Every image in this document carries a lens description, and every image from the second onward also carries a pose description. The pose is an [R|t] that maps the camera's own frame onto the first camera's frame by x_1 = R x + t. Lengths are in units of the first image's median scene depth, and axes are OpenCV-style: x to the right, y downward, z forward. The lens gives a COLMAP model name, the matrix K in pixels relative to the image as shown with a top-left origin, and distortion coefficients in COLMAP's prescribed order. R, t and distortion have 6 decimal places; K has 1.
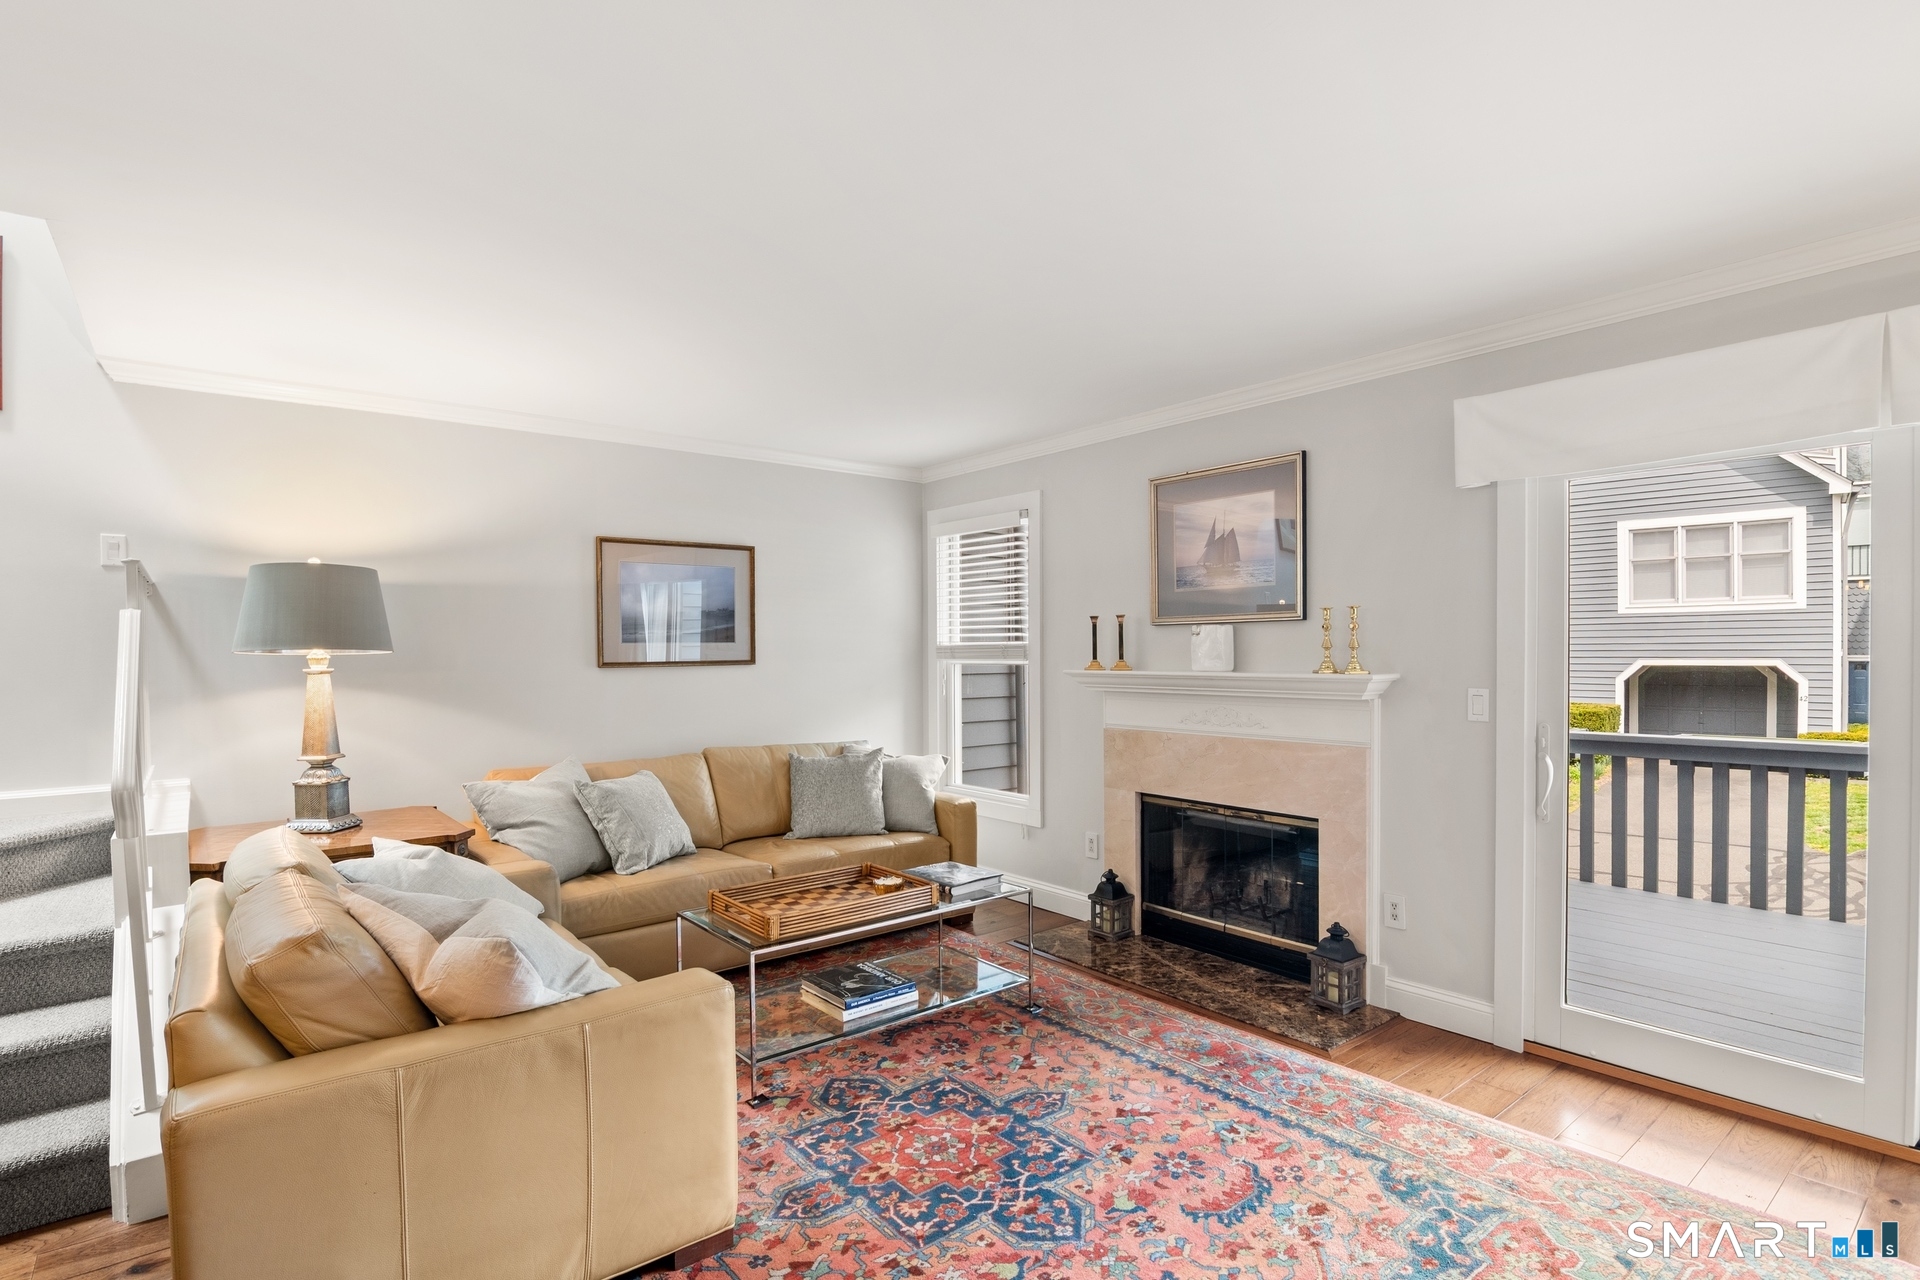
lens RADIAL K [[944.5, 0, 958.5], [0, 944.5, 657.3], [0, 0, 1]] dist [-0.009390, -0.001518]
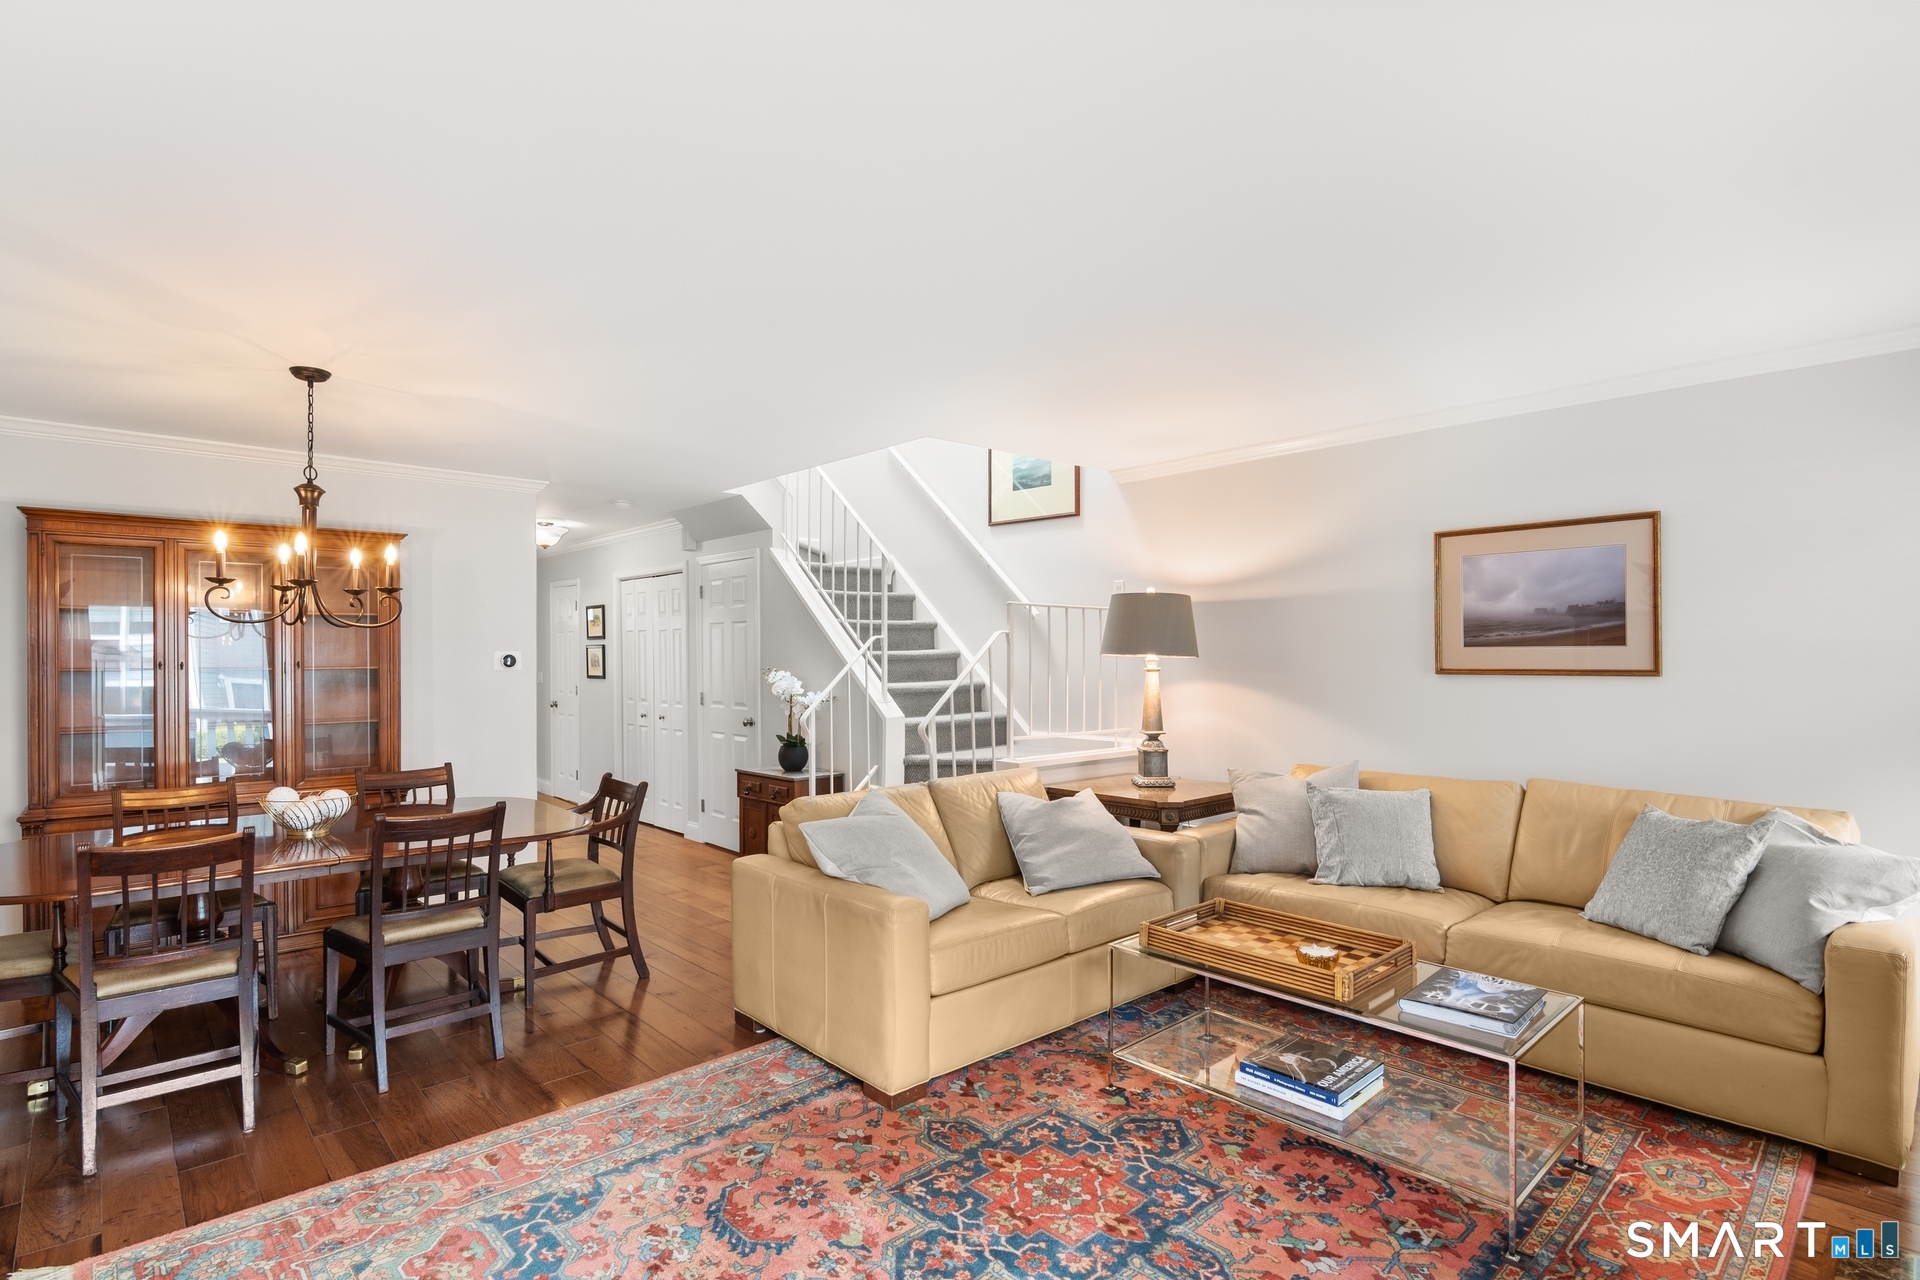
lens RADIAL K [[944.5, 0, 959.9], [0, 944.5, 644.6], [0, 0, 1]] dist [-0.009390, -0.001518]
pose [[0.060397, -0.001131, -0.998174, 0.687178], [-0.004753, 0.999988, -0.001421, -0.019101], [0.998163, 0.004830, 0.060391, 0.635396]]
